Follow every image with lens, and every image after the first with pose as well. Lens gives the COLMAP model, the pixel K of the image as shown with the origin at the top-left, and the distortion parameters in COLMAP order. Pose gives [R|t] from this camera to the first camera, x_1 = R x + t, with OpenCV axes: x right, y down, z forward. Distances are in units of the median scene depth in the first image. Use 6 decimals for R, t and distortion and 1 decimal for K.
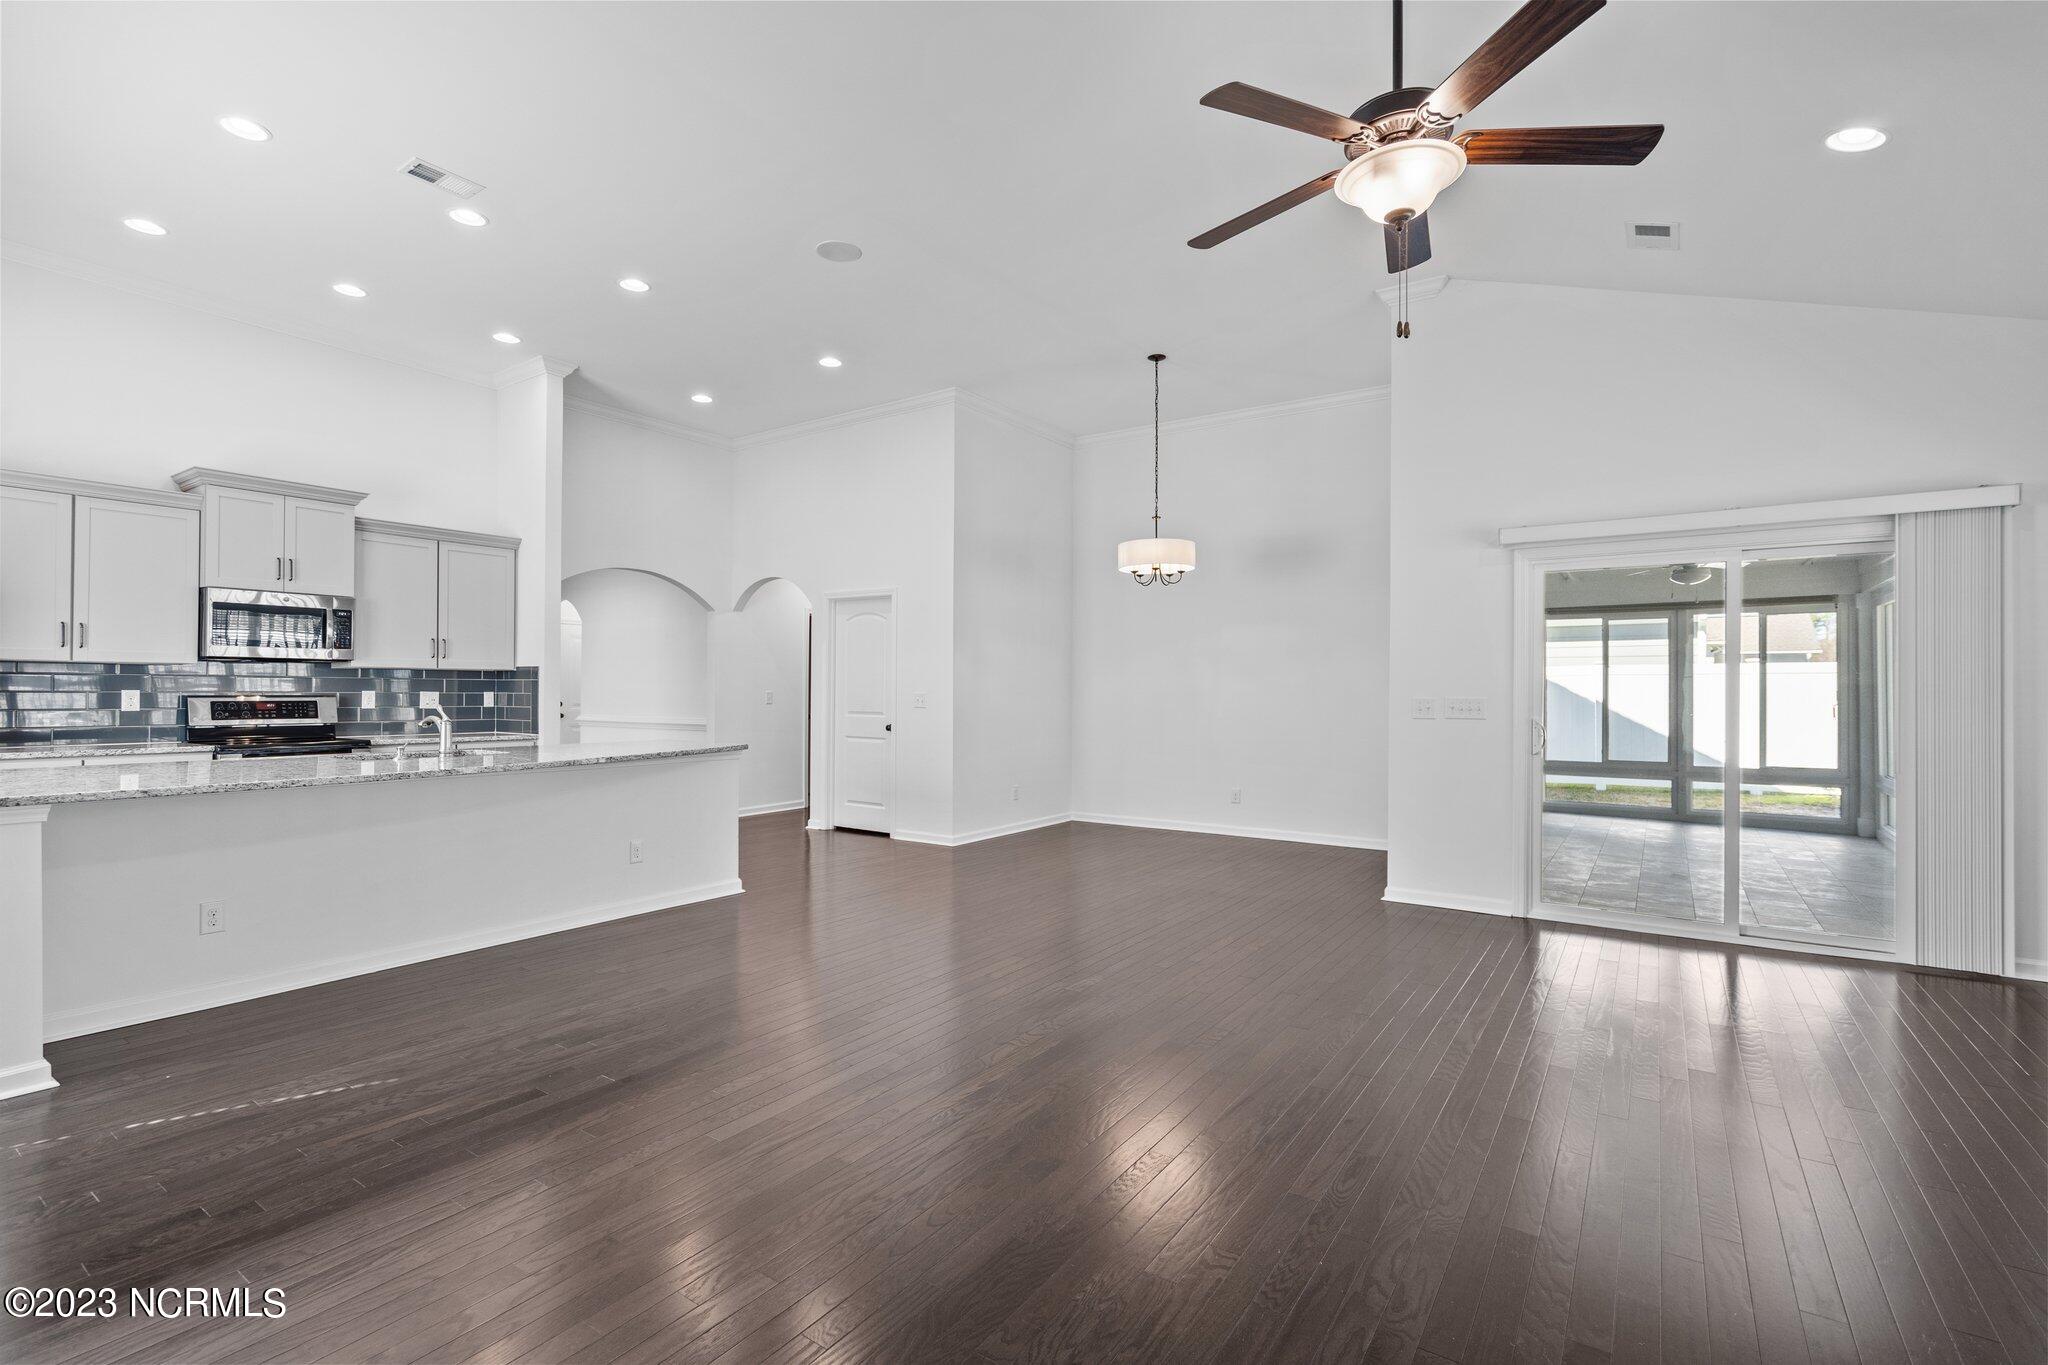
lens RADIAL K [[907.3, 0, 1042.1], [0, 907.3, 680.4], [0, 0, 1]] dist [0.001276, 0.000168]
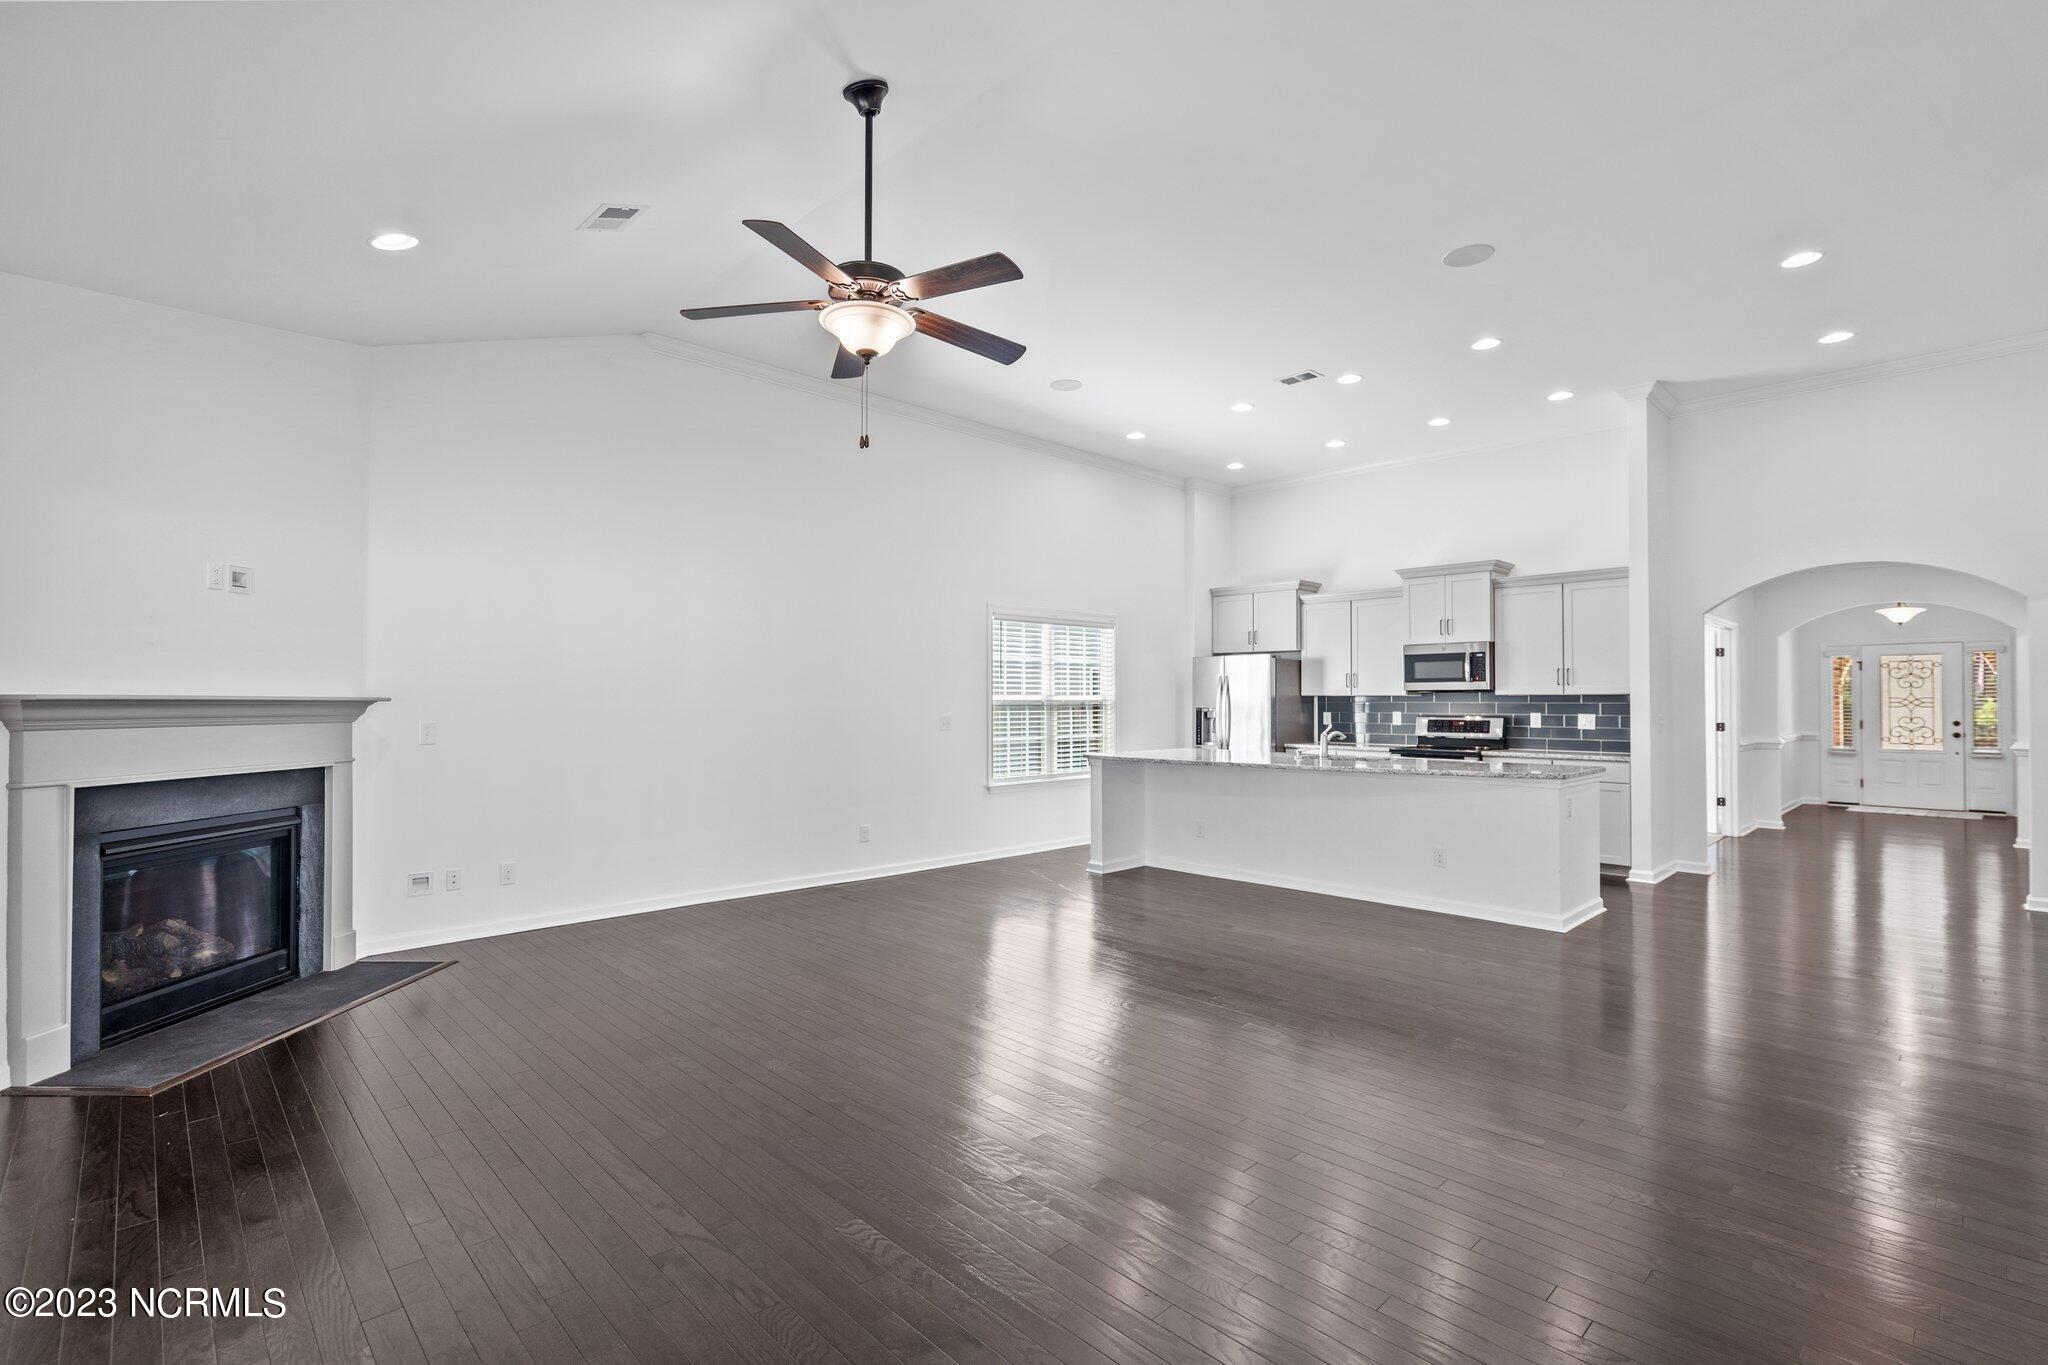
lens RADIAL K [[940.8, 0, 1018.9], [0, 940.8, 674.1], [0, 0, 1]] dist [-0.002178, 0.006599]
pose [[-0.222029, -0.035904, -0.974379, 0.713022], [0.009748, 0.999190, -0.039039, 0.001714], [0.974991, -0.018166, -0.221500, 0.649524]]
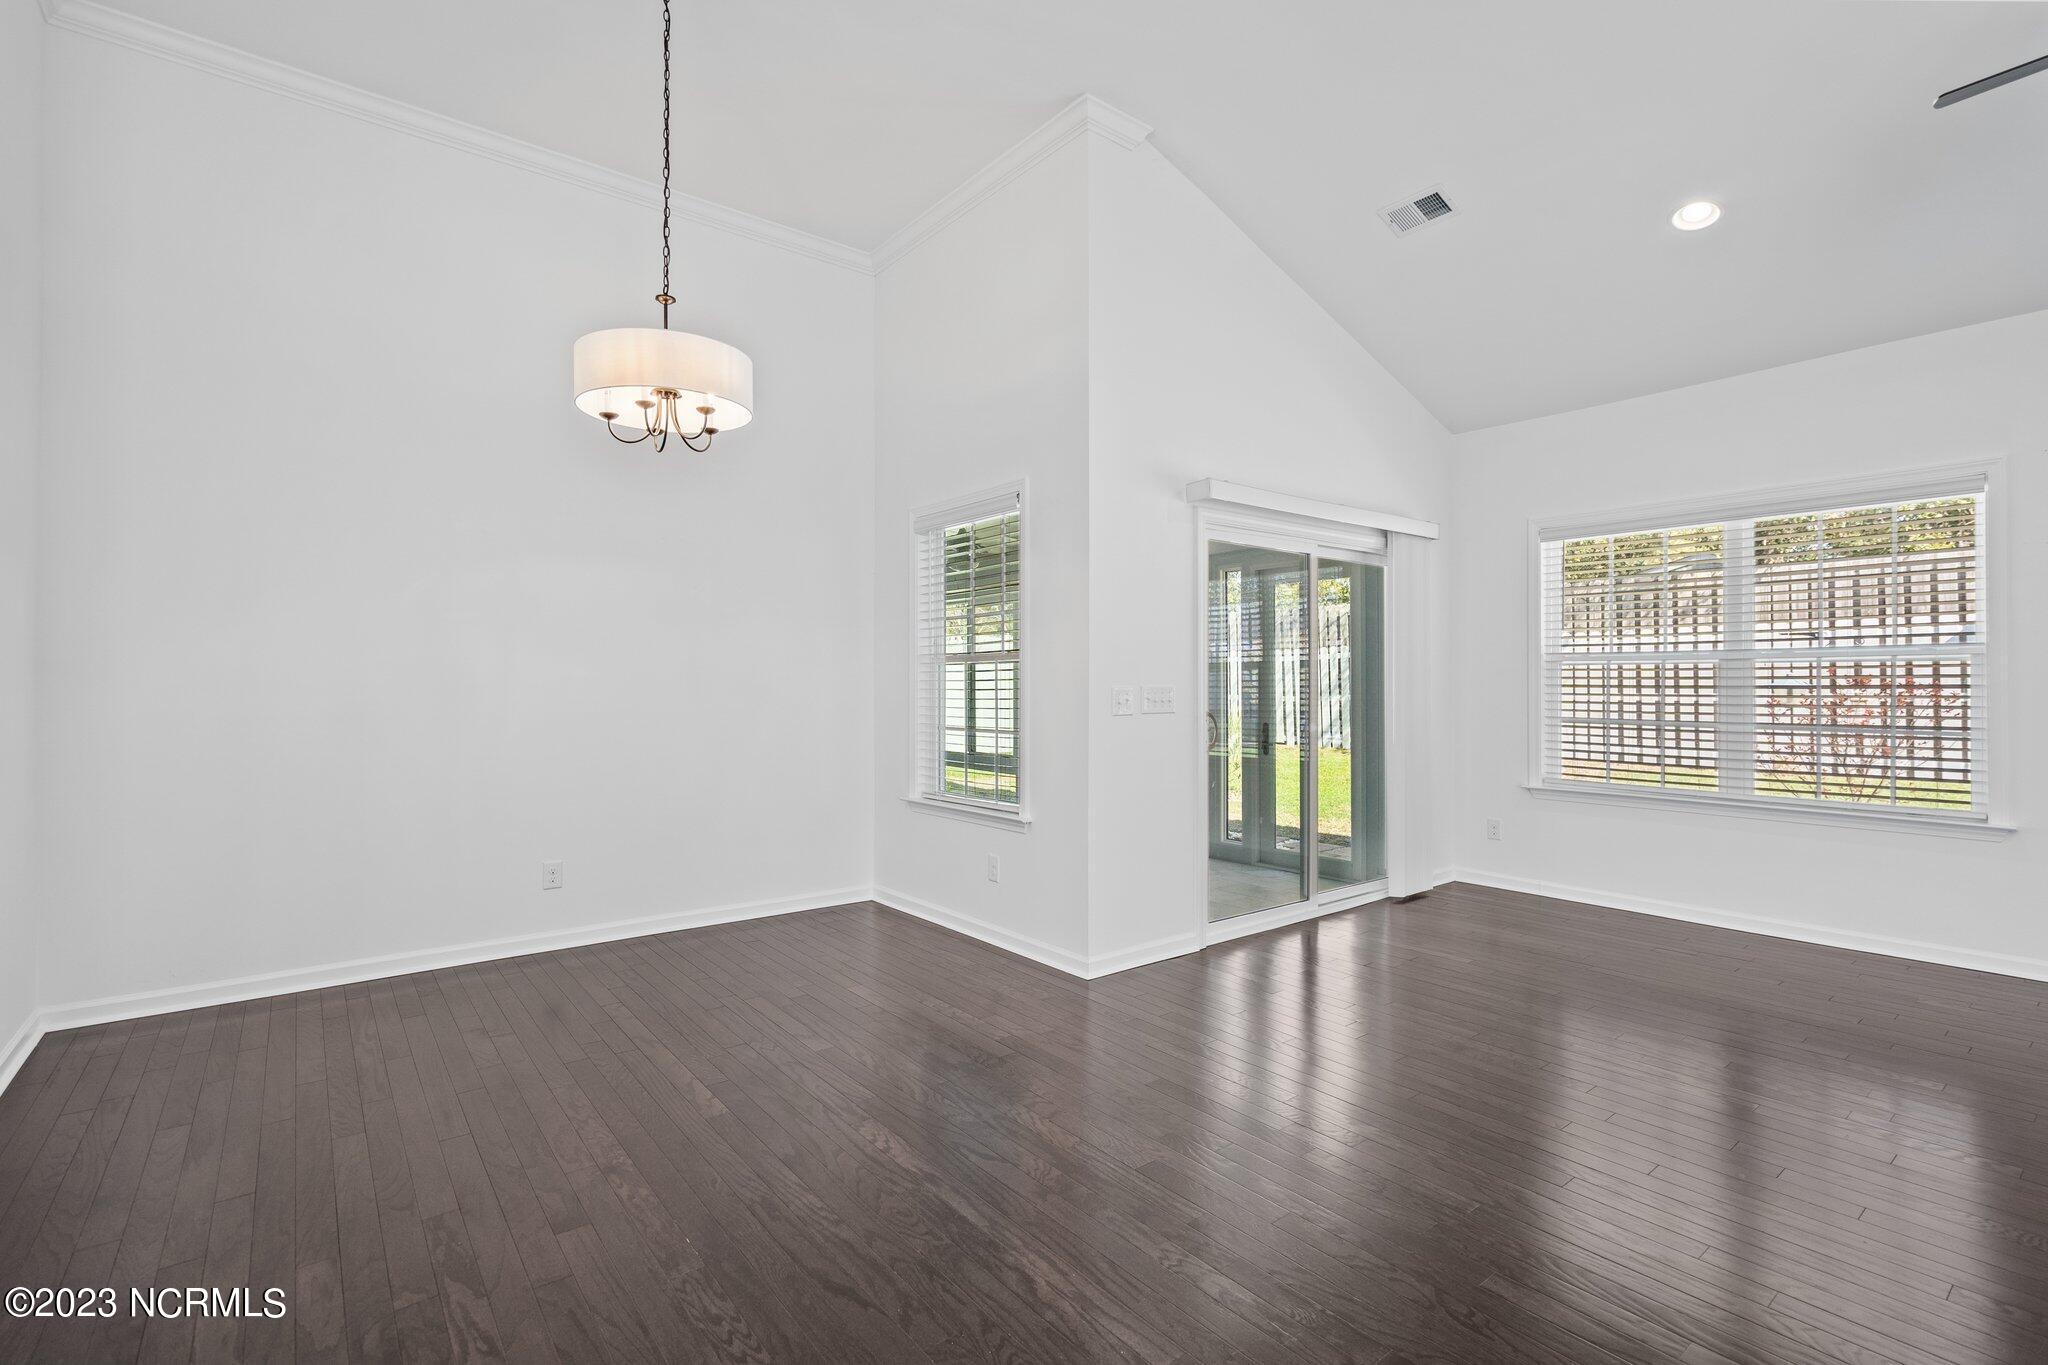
lens RADIAL K [[953.7, 0, 1024.0], [0, 953.7, 682.5], [0, 0, 1]] dist [-0.005188, 0.009023]
pose [[0.306696, -0.006187, 0.951787, -0.319397], [-0.003219, 0.999966, 0.007537, 0.009333], [-0.951802, -0.005376, 0.306666, 0.790756]]
